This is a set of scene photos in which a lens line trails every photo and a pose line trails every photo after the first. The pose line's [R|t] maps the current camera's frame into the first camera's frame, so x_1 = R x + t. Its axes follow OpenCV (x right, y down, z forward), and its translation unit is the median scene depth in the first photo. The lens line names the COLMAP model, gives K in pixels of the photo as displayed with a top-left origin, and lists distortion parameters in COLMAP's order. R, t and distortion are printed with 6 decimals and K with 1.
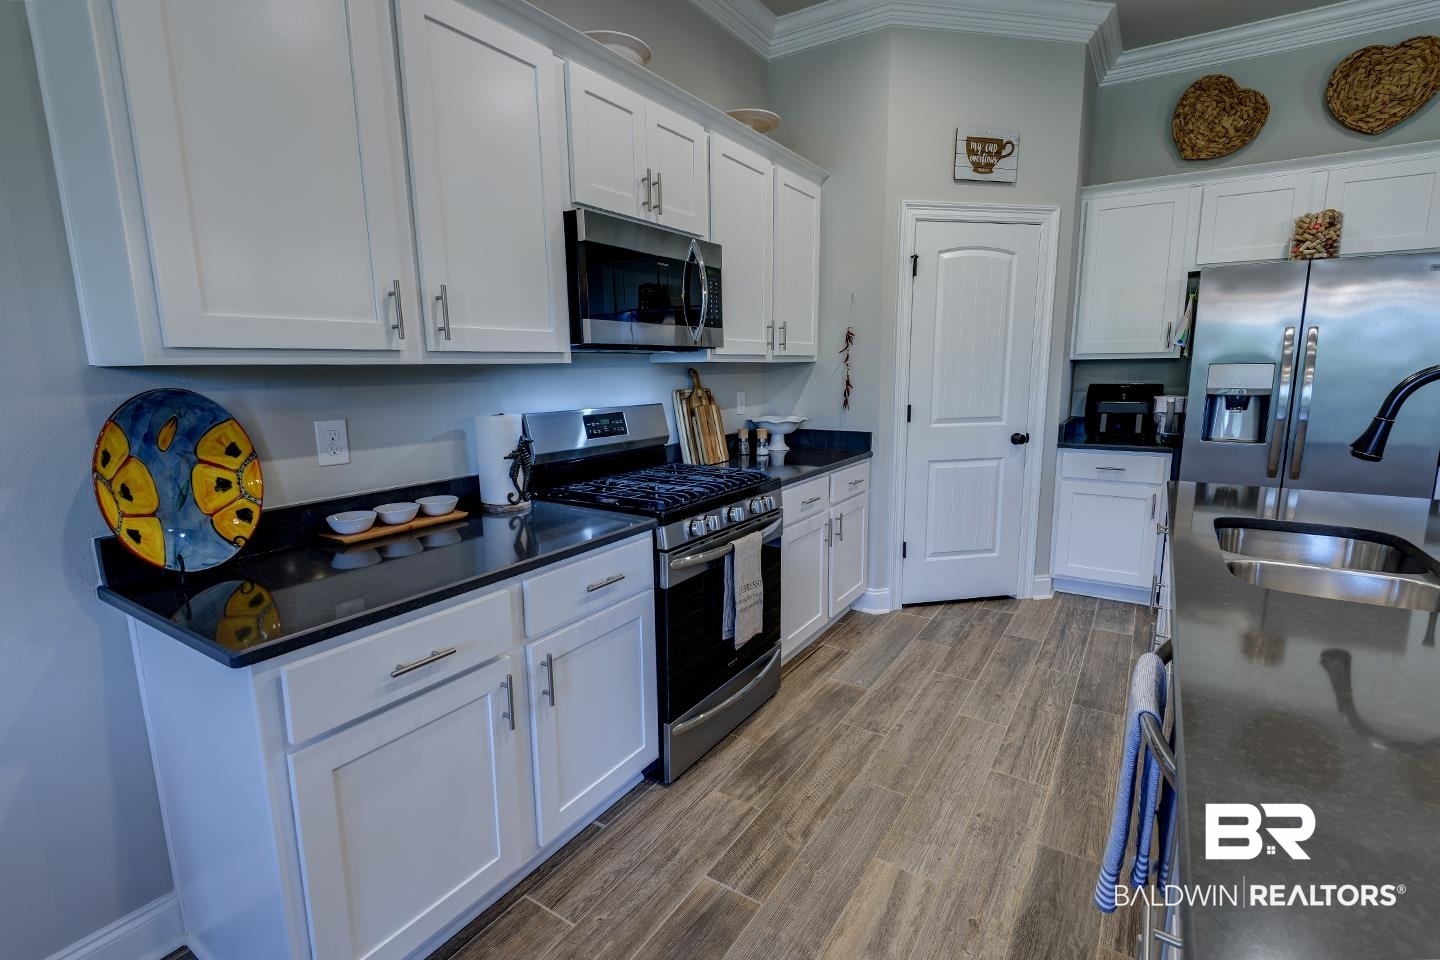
lens RADIAL K [[656.8, 0, 726.4], [0, 656.8, 478.9], [0, 0, 1]] dist [0.048775, -0.037601]
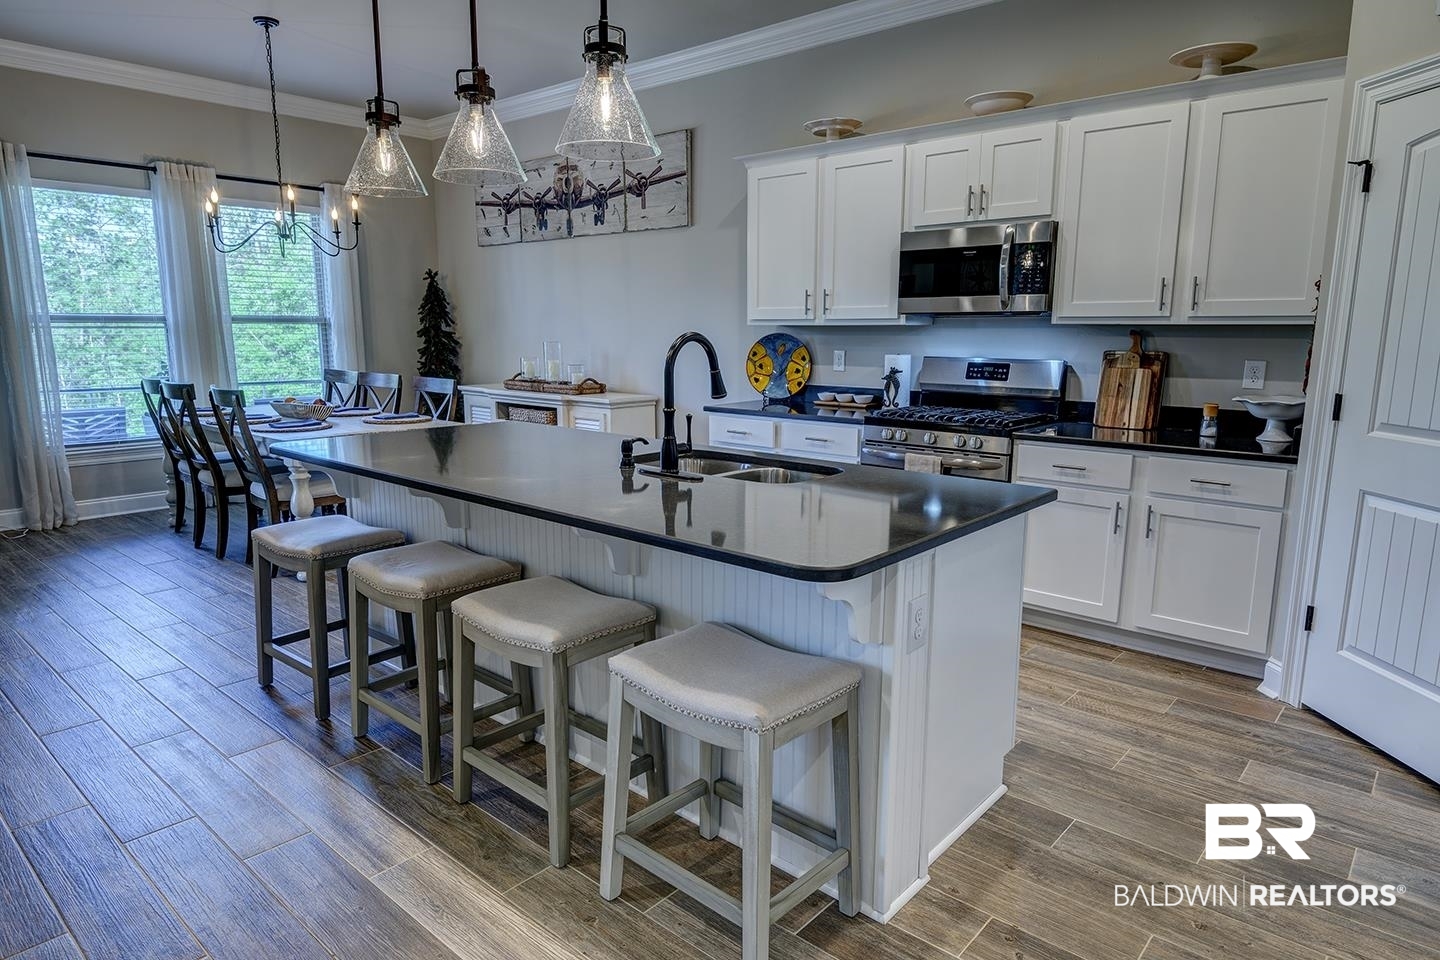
lens RADIAL K [[867.7, 0, 726.1], [0, 867.7, 479.8], [0, 0, 1]] dist [0.041197, -0.033019]
pose [[-0.137878, 0.184753, -0.973065, 1.599602], [-0.170426, 0.963370, 0.207060, -0.142522], [0.975676, 0.194385, -0.101341, 0.695108]]
